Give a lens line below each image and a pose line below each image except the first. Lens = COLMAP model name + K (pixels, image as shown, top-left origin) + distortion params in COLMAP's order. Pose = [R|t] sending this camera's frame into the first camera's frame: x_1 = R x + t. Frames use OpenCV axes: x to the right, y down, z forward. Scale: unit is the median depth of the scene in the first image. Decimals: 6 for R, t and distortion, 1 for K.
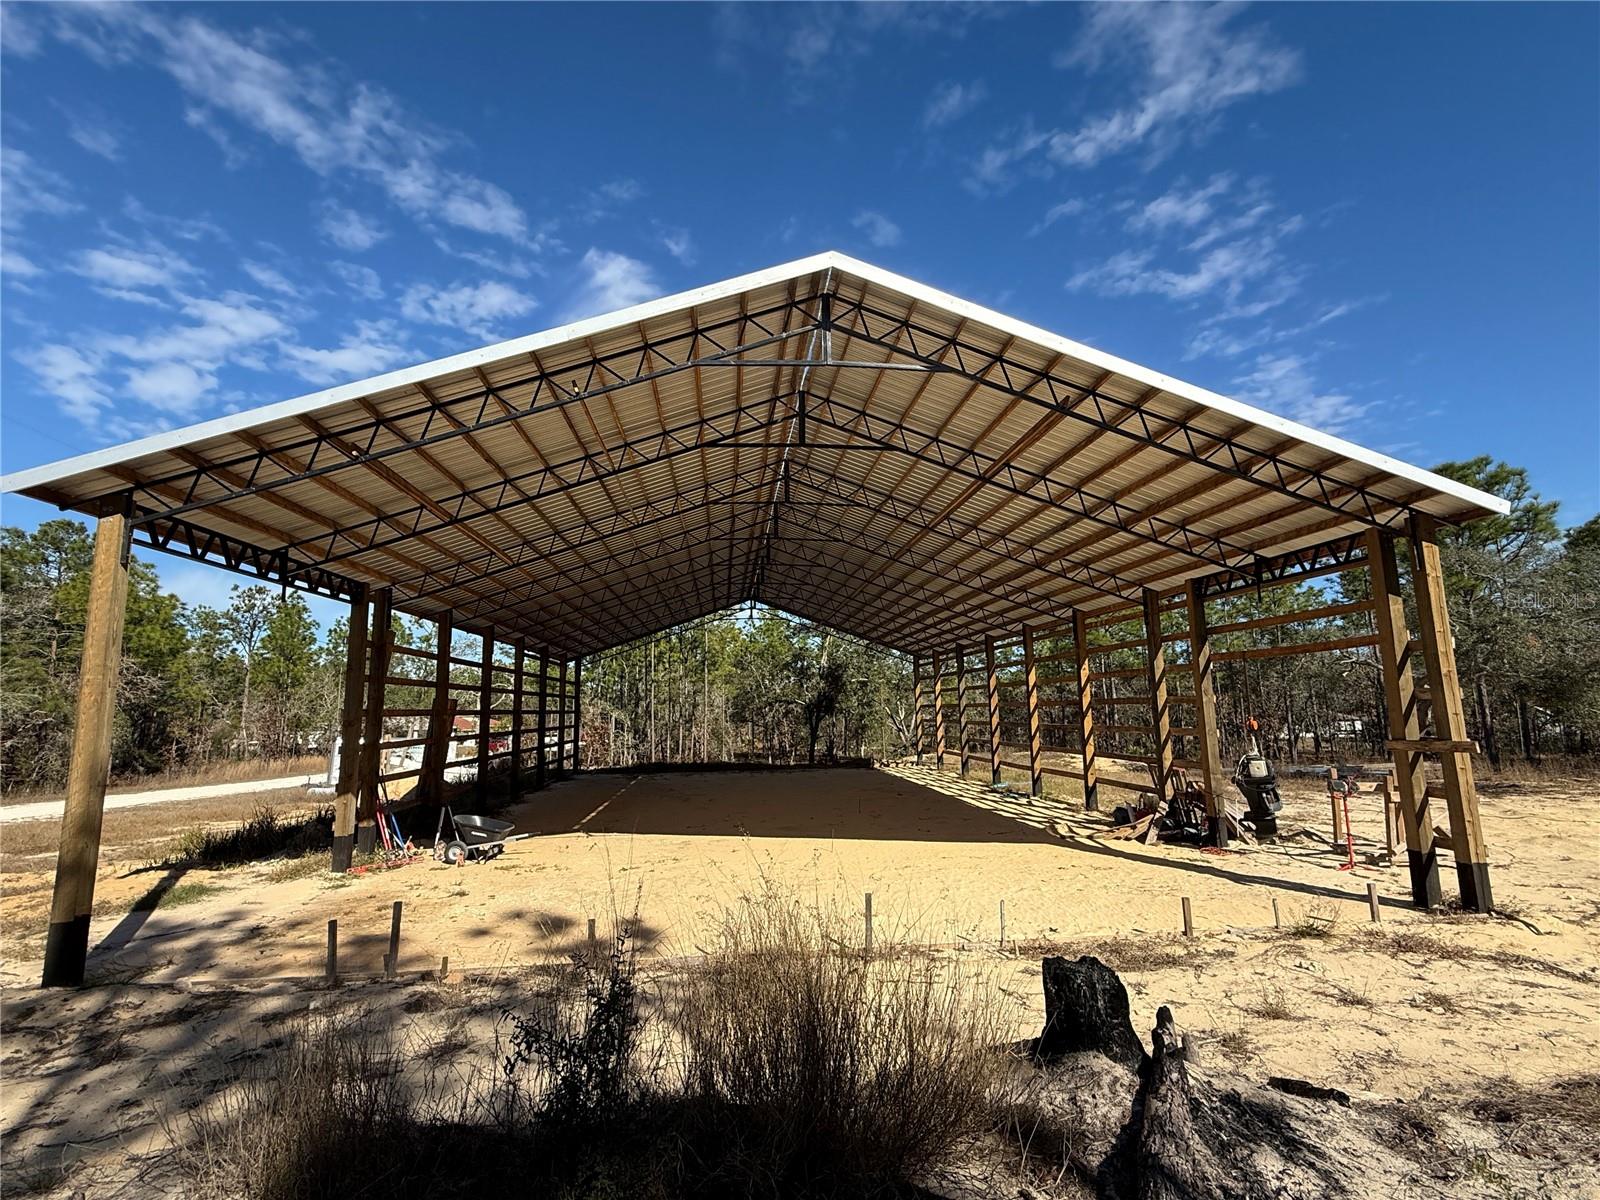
lens RADIAL K [[734.5, 0, 795.4], [0, 734.5, 594.8], [0, 0, 1]] dist [0.013770, -0.000487]
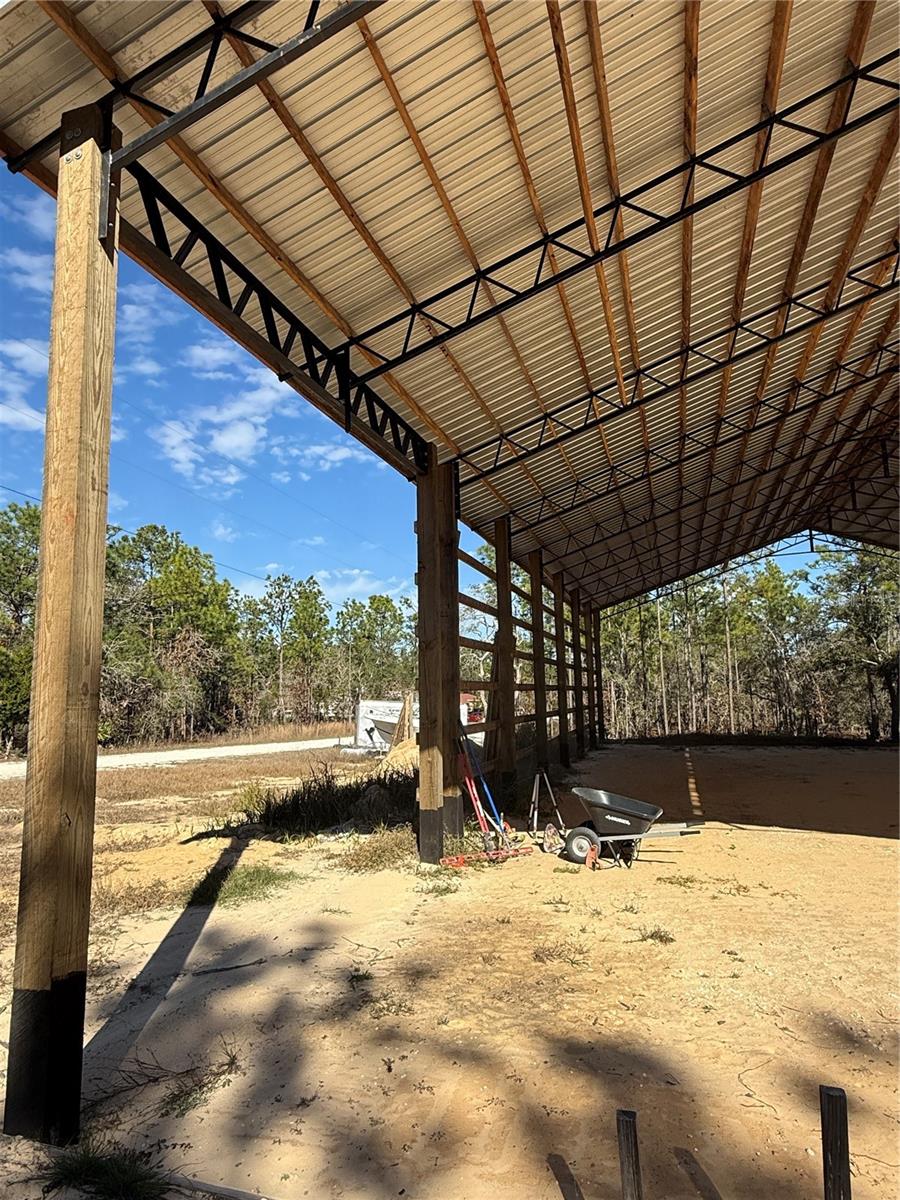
lens RADIAL K [[688.6, 0, 455.4], [0, 688.6, 594.6], [0, 0, 1]] dist [0.009626, 0.001806]
pose [[0.927079, -0.051279, -0.371342, -0.125396], [0.056686, 0.998385, 0.003651, 0.046417], [0.370555, -0.024435, 0.928489, 0.154107]]
